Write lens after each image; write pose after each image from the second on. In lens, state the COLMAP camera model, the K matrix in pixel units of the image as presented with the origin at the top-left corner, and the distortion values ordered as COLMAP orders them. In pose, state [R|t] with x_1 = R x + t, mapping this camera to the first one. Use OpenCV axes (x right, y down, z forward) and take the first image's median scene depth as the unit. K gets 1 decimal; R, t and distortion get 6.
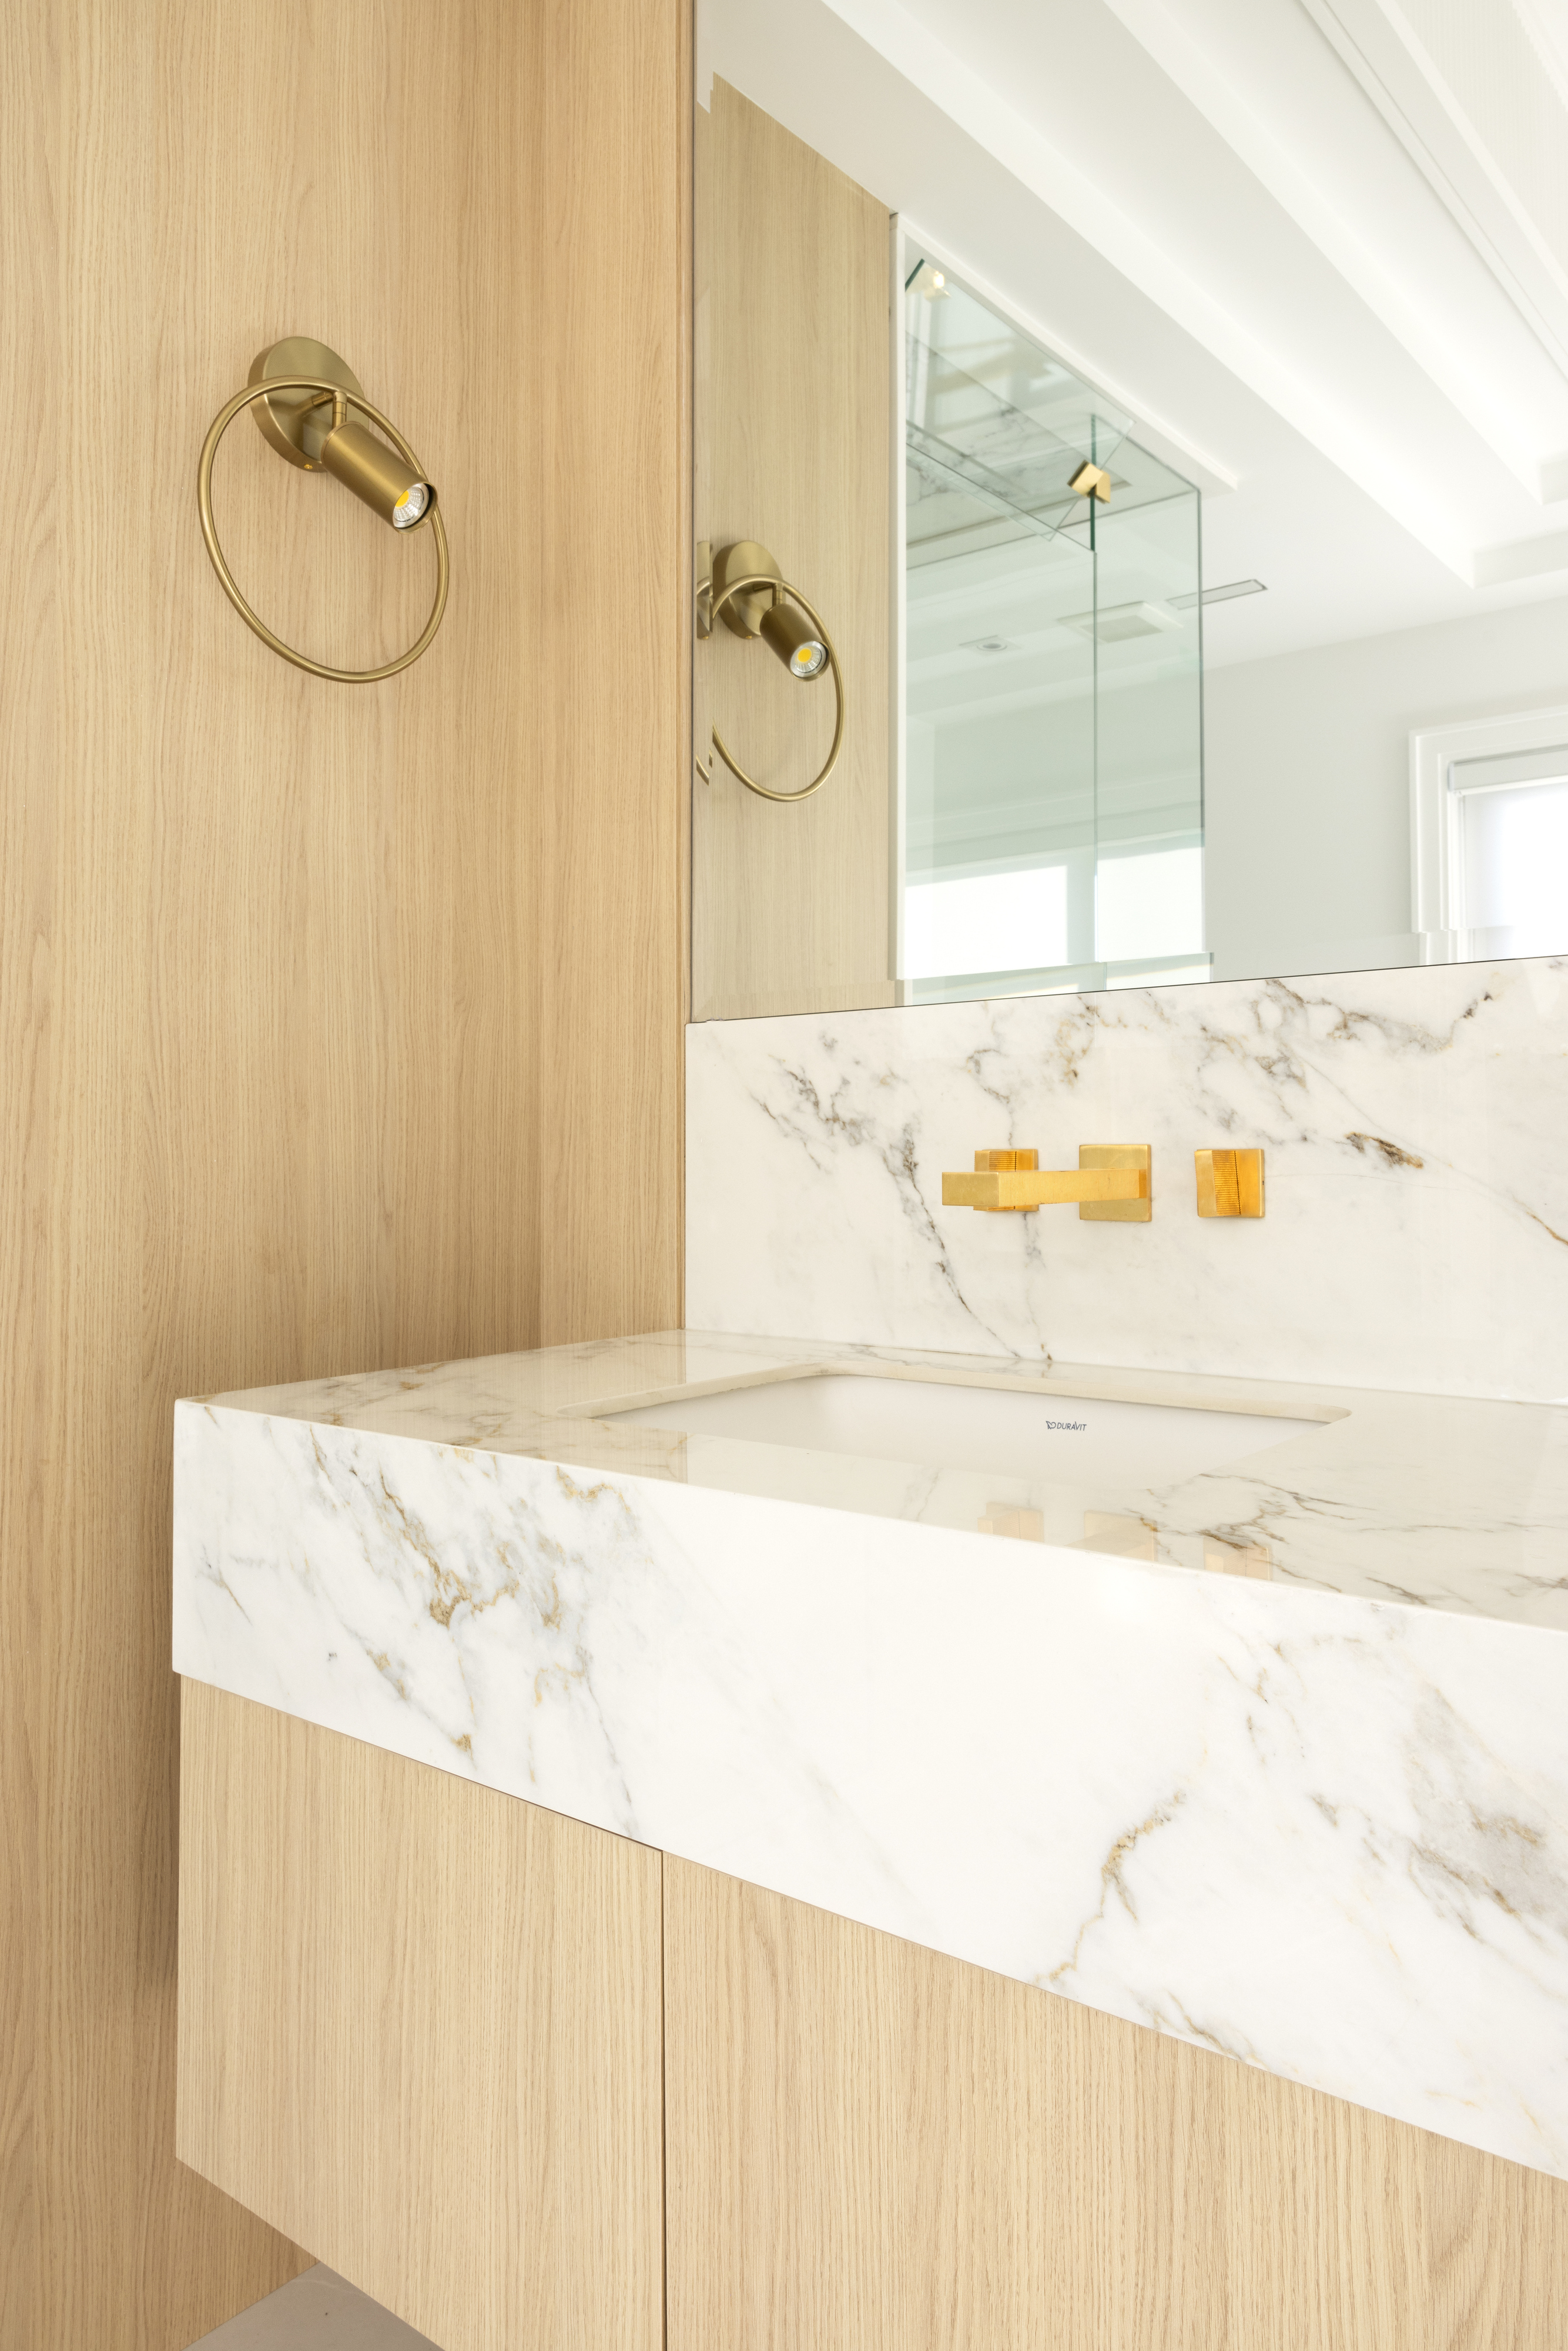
lens RADIAL K [[1627.3, 0, 794.6], [0, 1627.3, 1072.9], [0, 0, 1]] dist [0.004603, 0.006042]
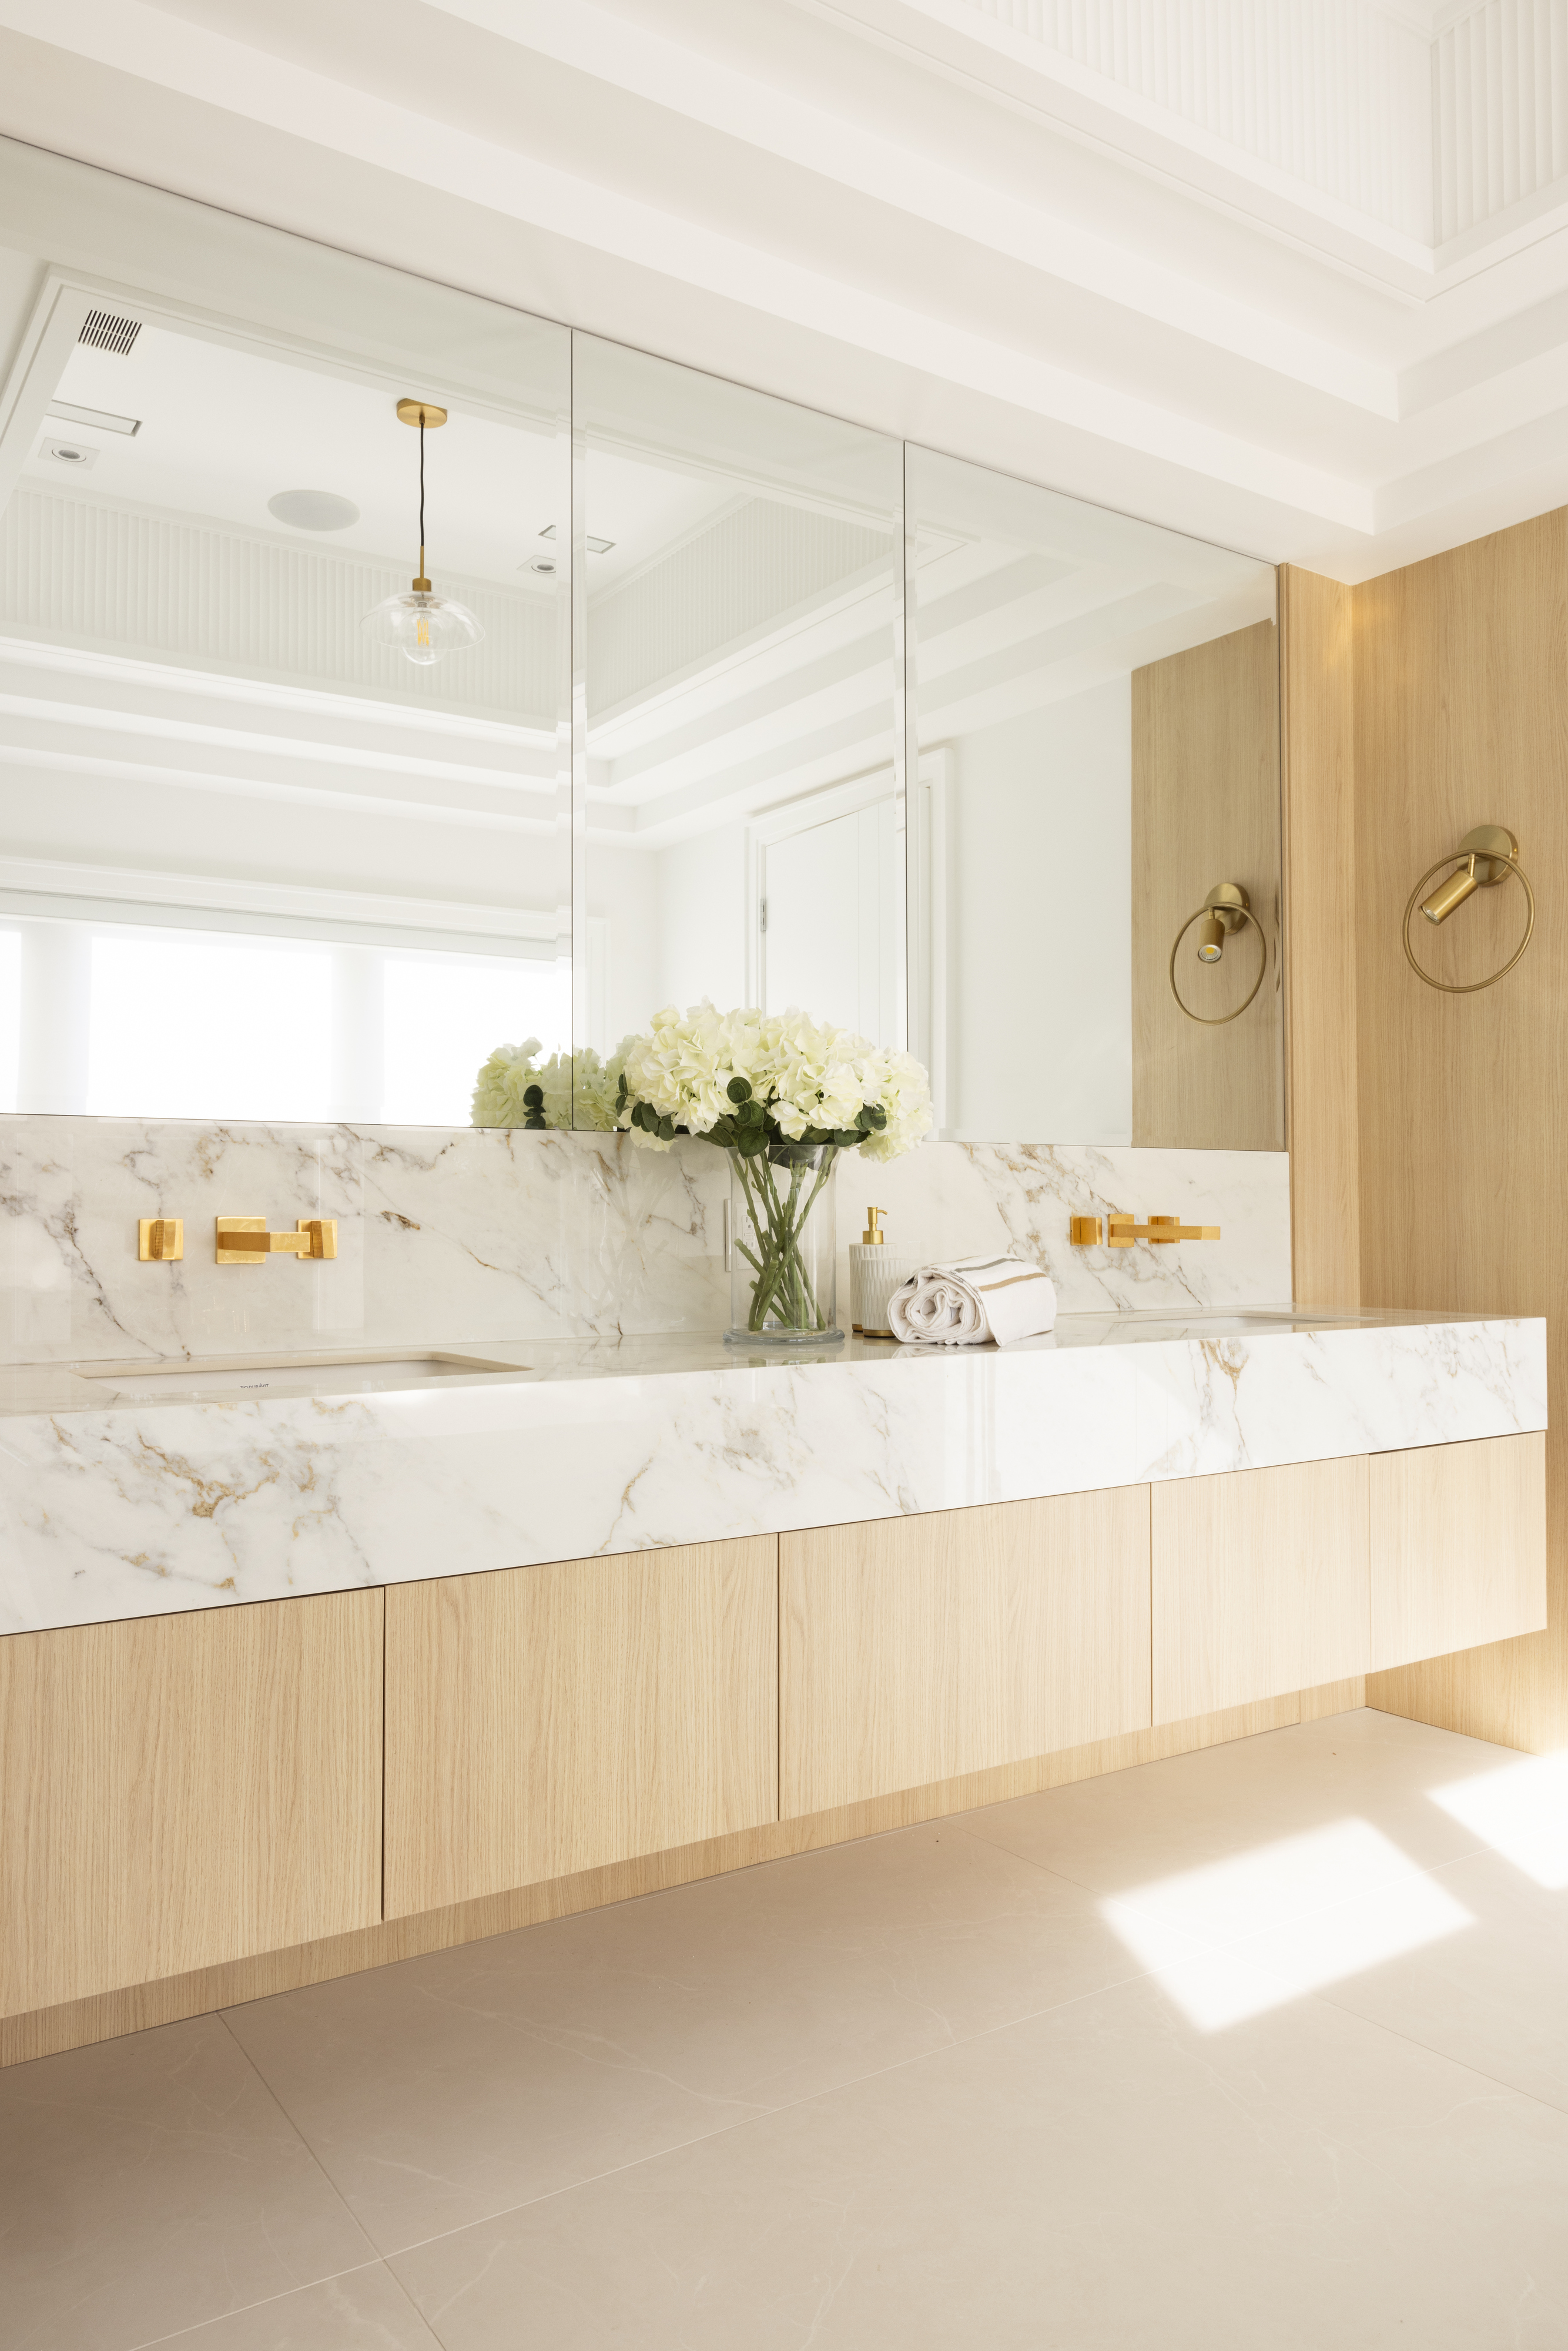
lens RADIAL K [[1627.3, 0, 794.6], [0, 1627.3, 1072.9], [0, 0, 1]] dist [0.004603, 0.006042]
pose [[0.300784, 0.089644, 0.949470, -1.546502], [-0.046979, 0.995757, -0.079131, 0.005213], [-0.952534, -0.020804, 0.303719, -0.022383]]
